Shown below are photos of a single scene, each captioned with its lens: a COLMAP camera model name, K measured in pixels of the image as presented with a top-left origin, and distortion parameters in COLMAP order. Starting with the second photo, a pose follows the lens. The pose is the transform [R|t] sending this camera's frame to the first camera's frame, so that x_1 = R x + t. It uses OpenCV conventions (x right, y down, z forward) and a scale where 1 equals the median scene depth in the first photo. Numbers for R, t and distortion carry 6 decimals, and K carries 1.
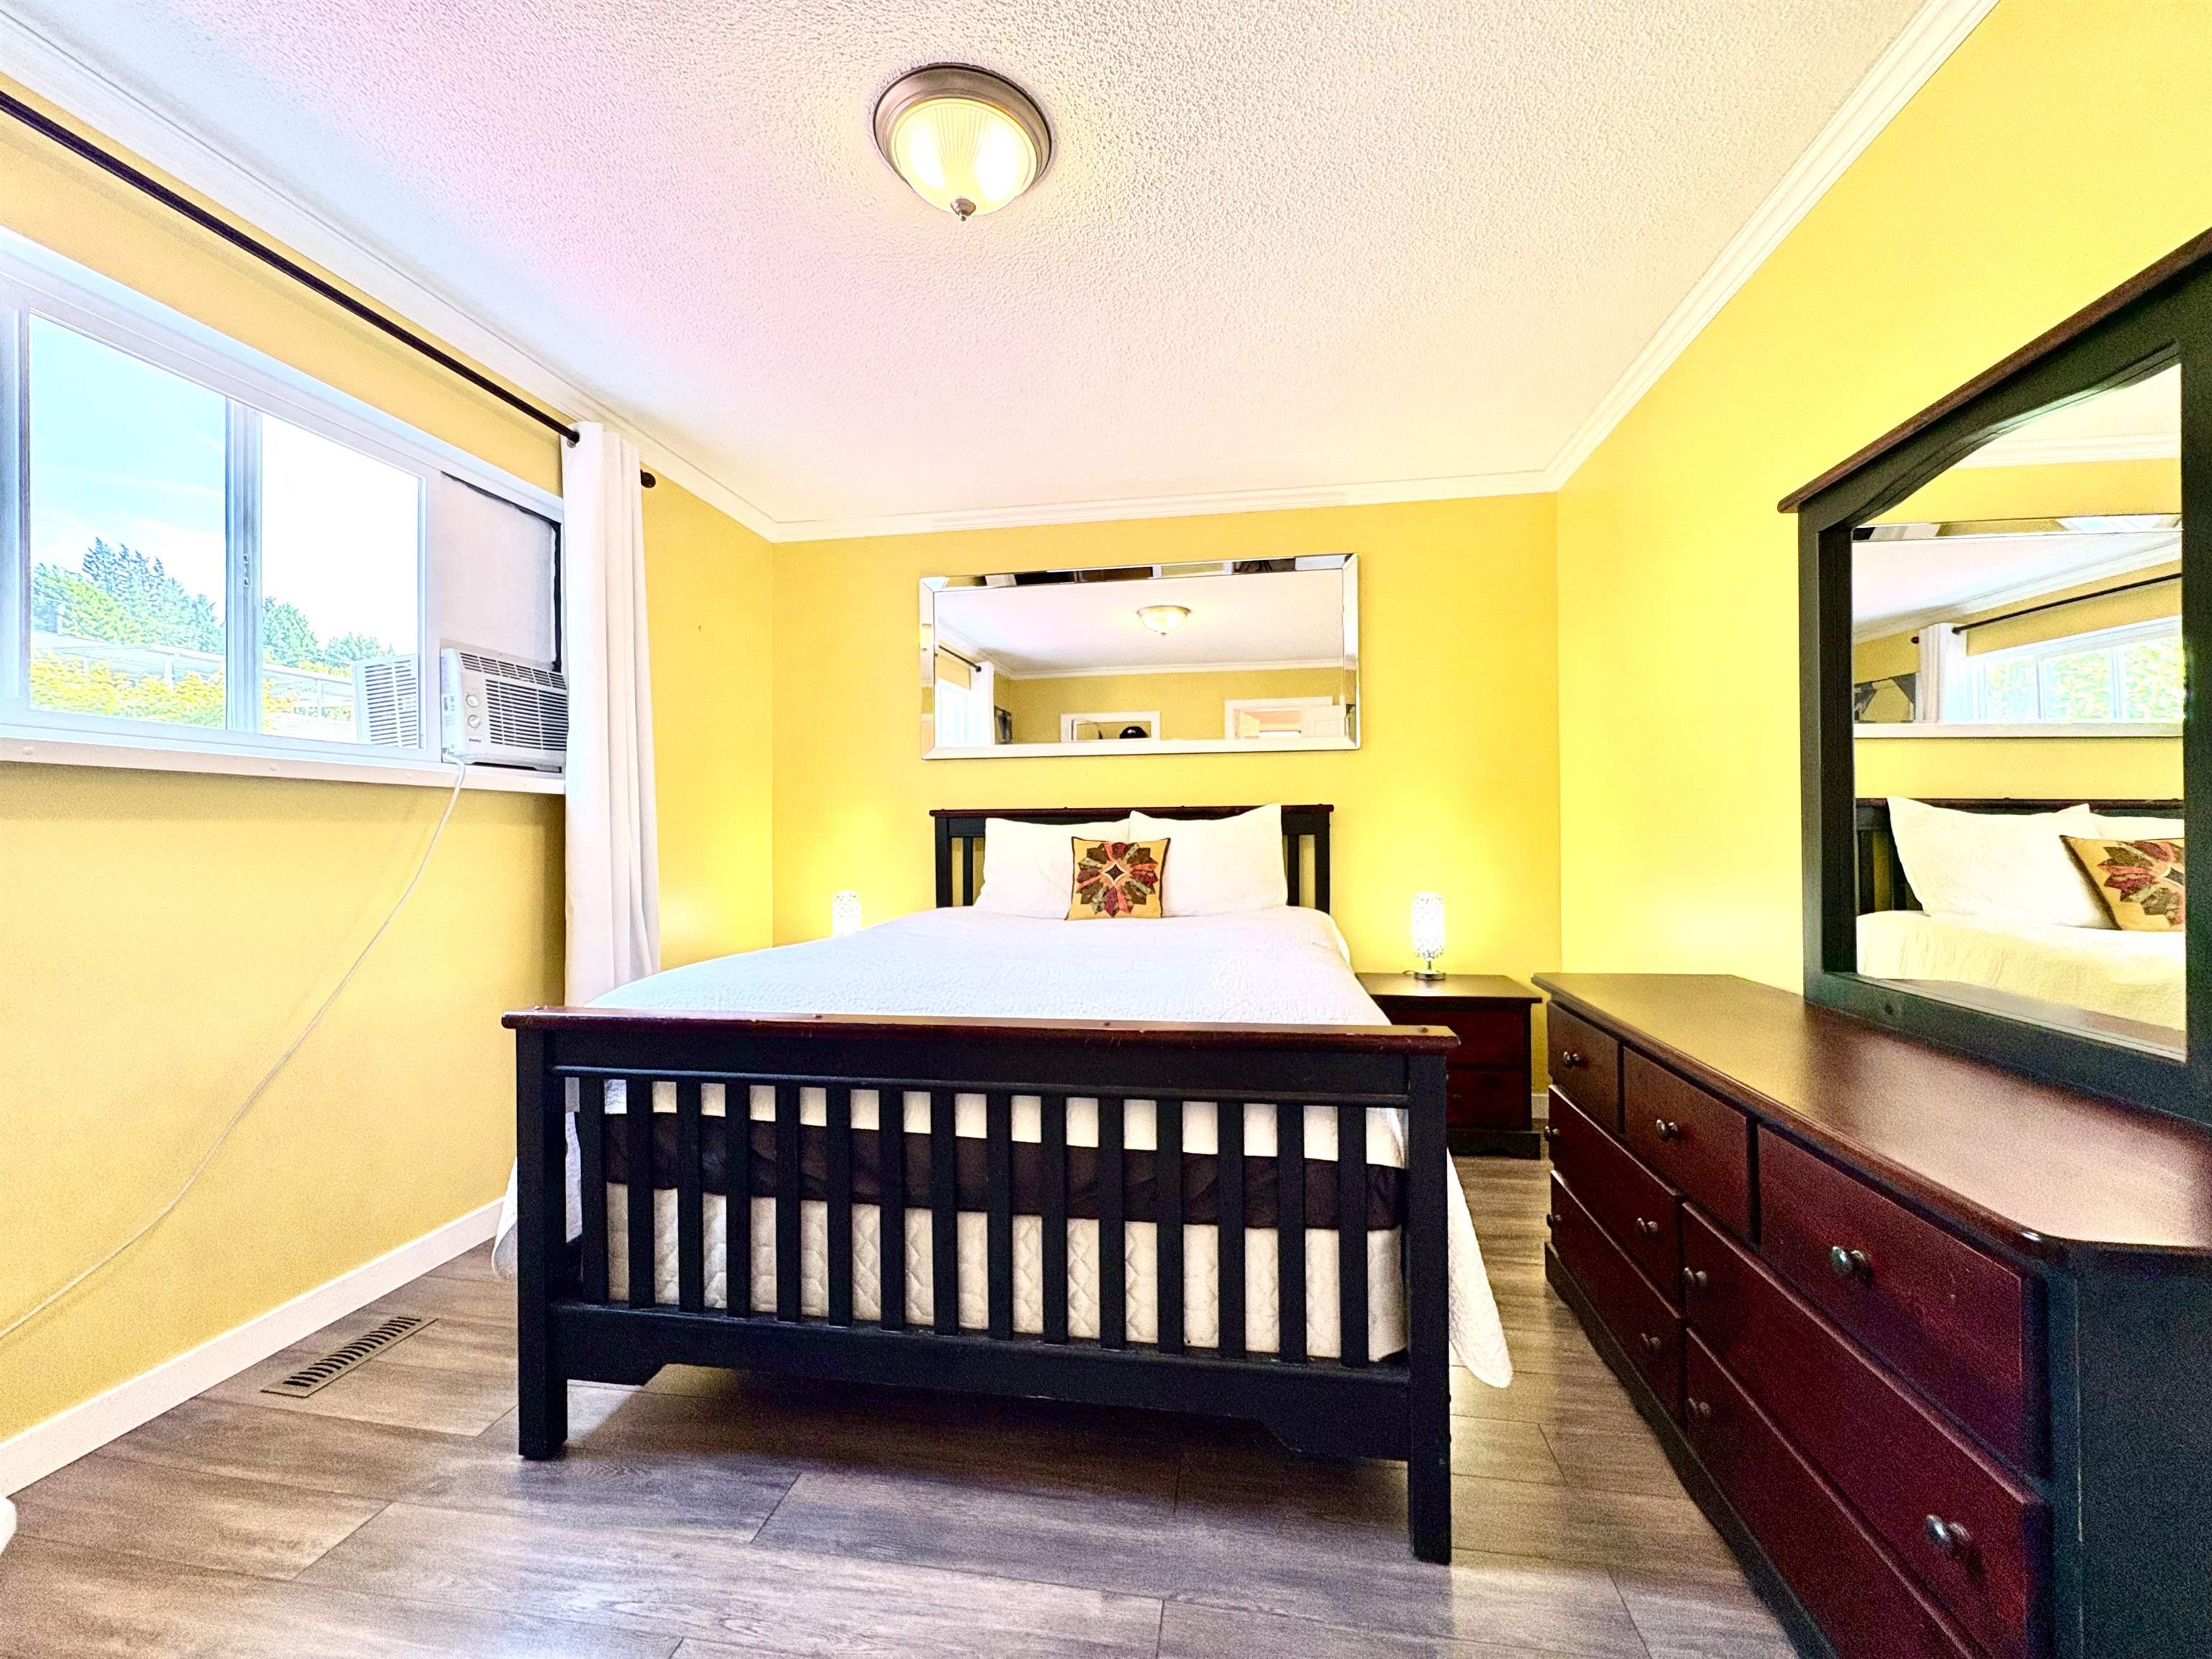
lens RADIAL K [[882.0, 0, 1108.2], [0, 882.0, 830.8], [0, 0, 1]] dist [-0.000884, -0.000443]
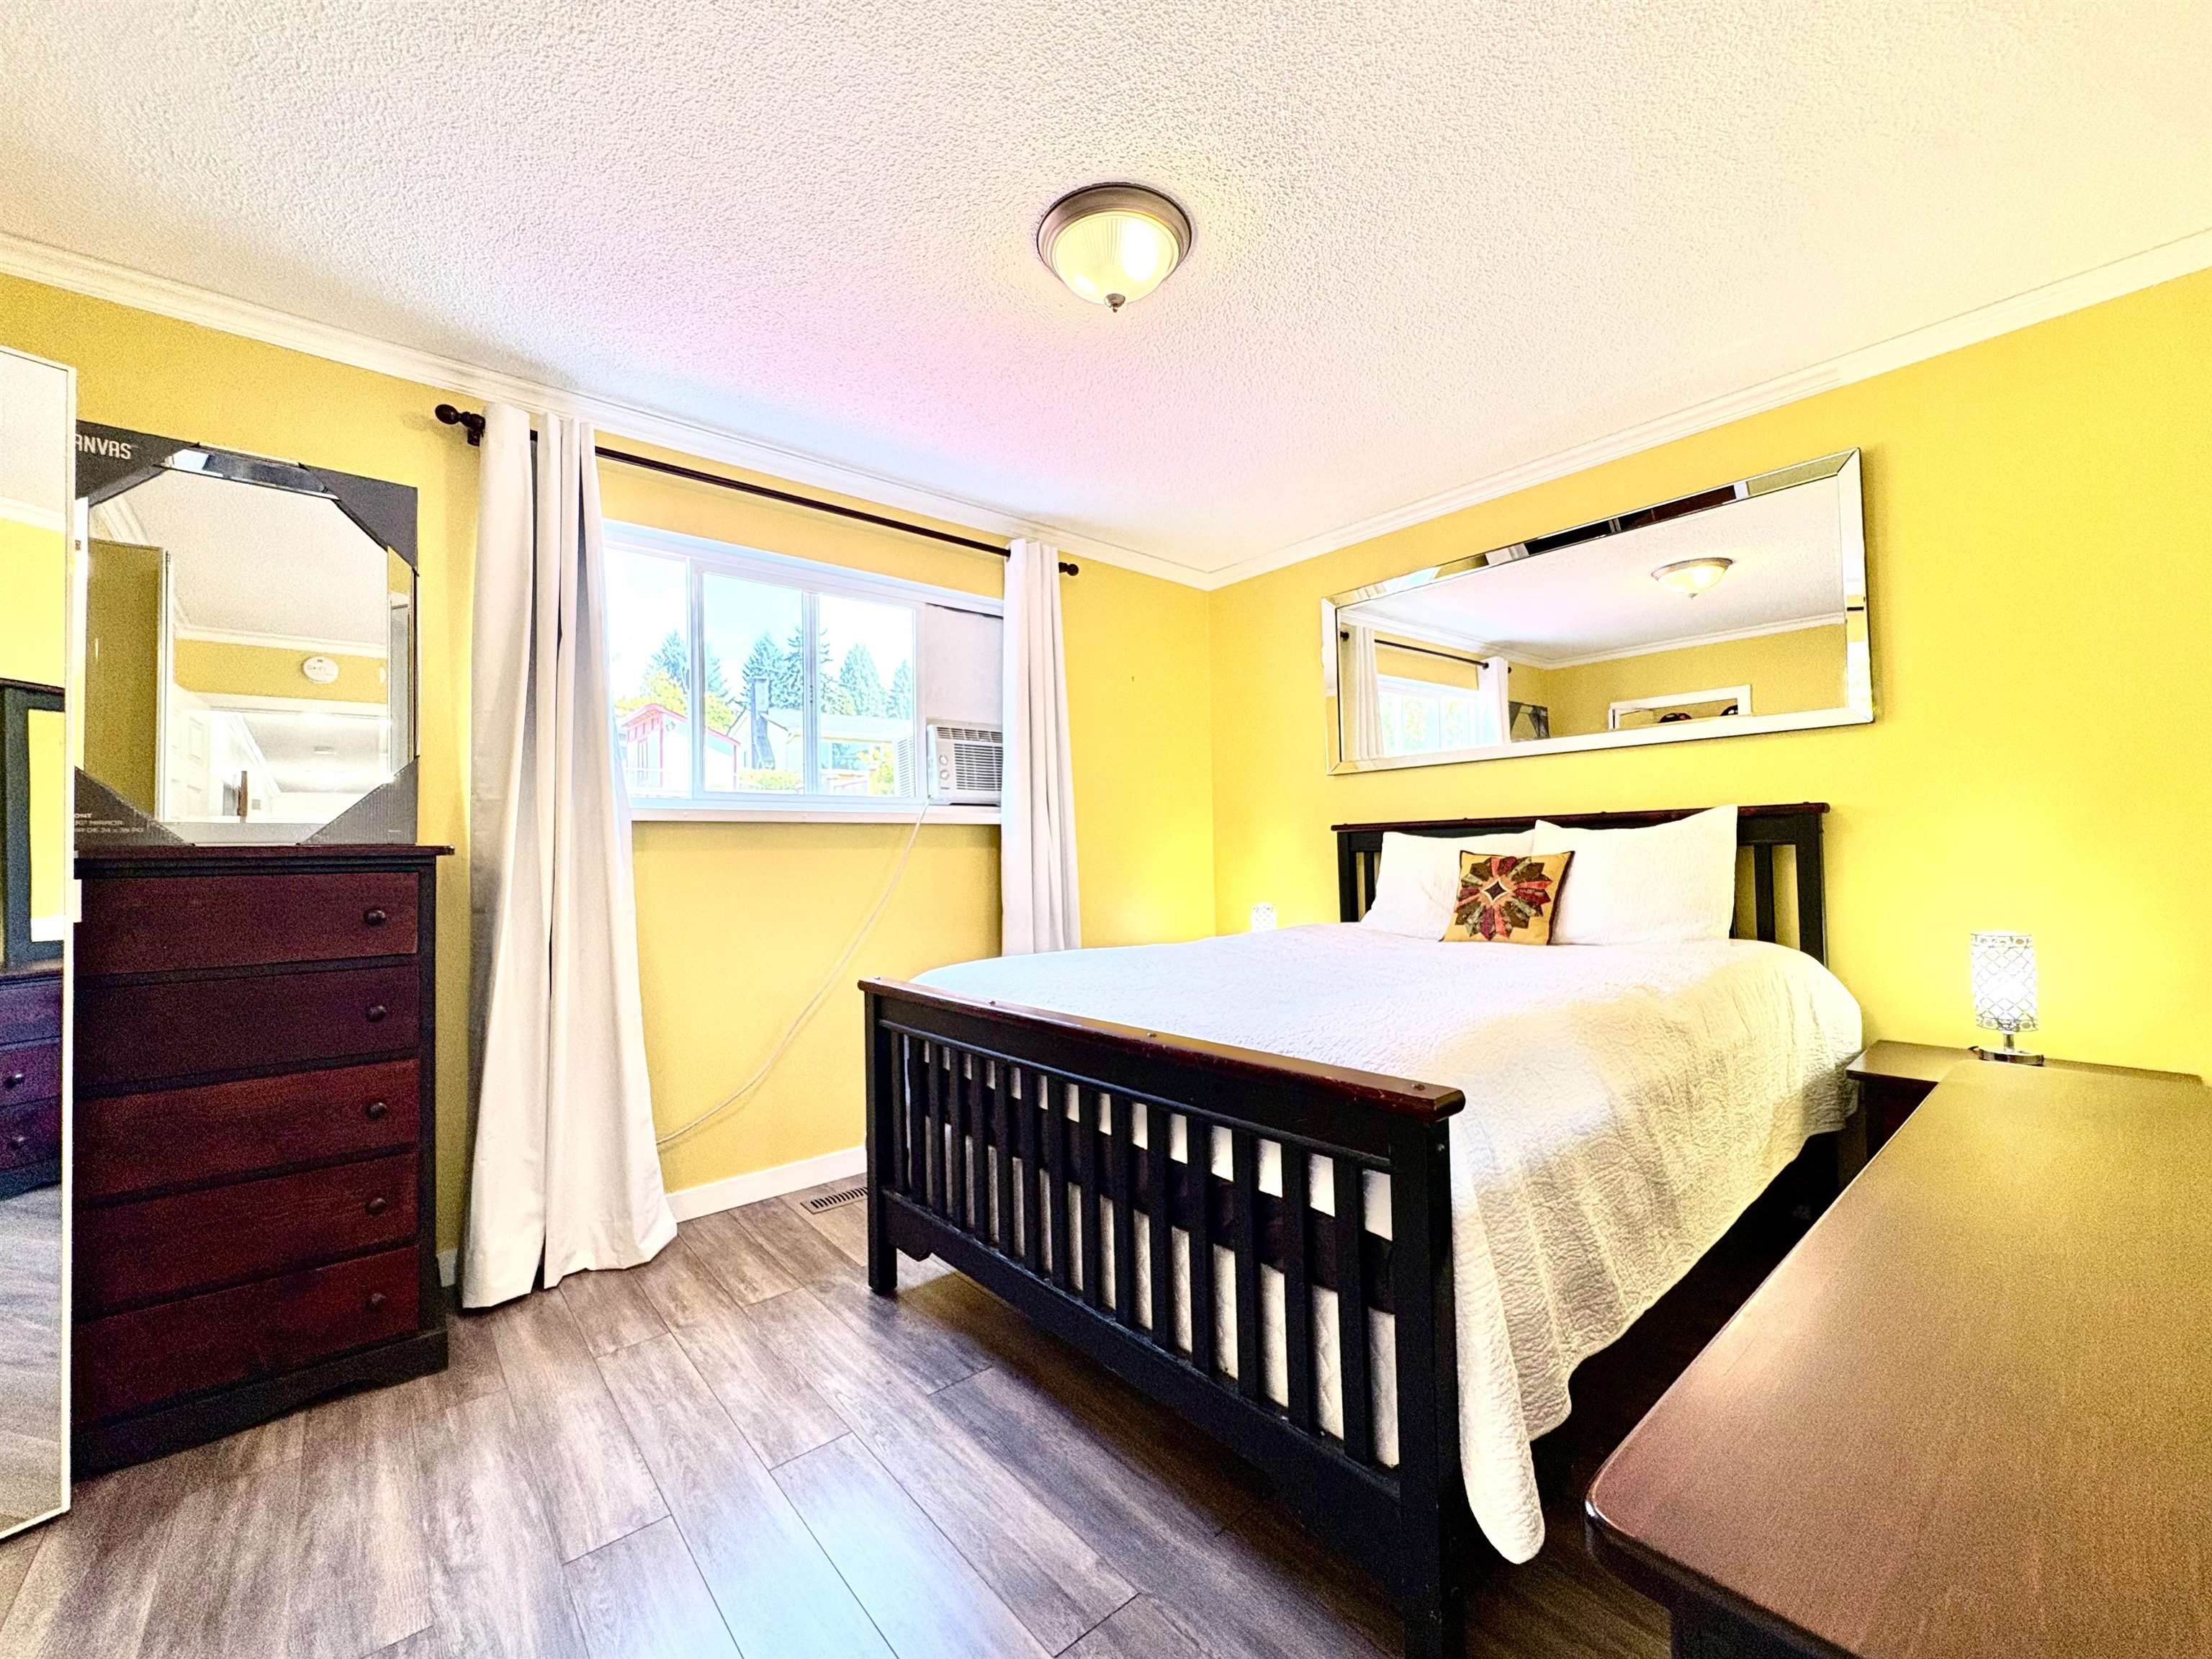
lens RADIAL K [[882.0, 0, 1108.2], [0, 882.0, 830.8], [0, 0, 1]] dist [-0.000884, -0.000443]
pose [[0.763211, -0.023717, -0.645714, 0.357266], [0.016645, 0.999716, -0.017047, -0.005567], [0.645935, 0.002263, 0.763389, 0.087419]]
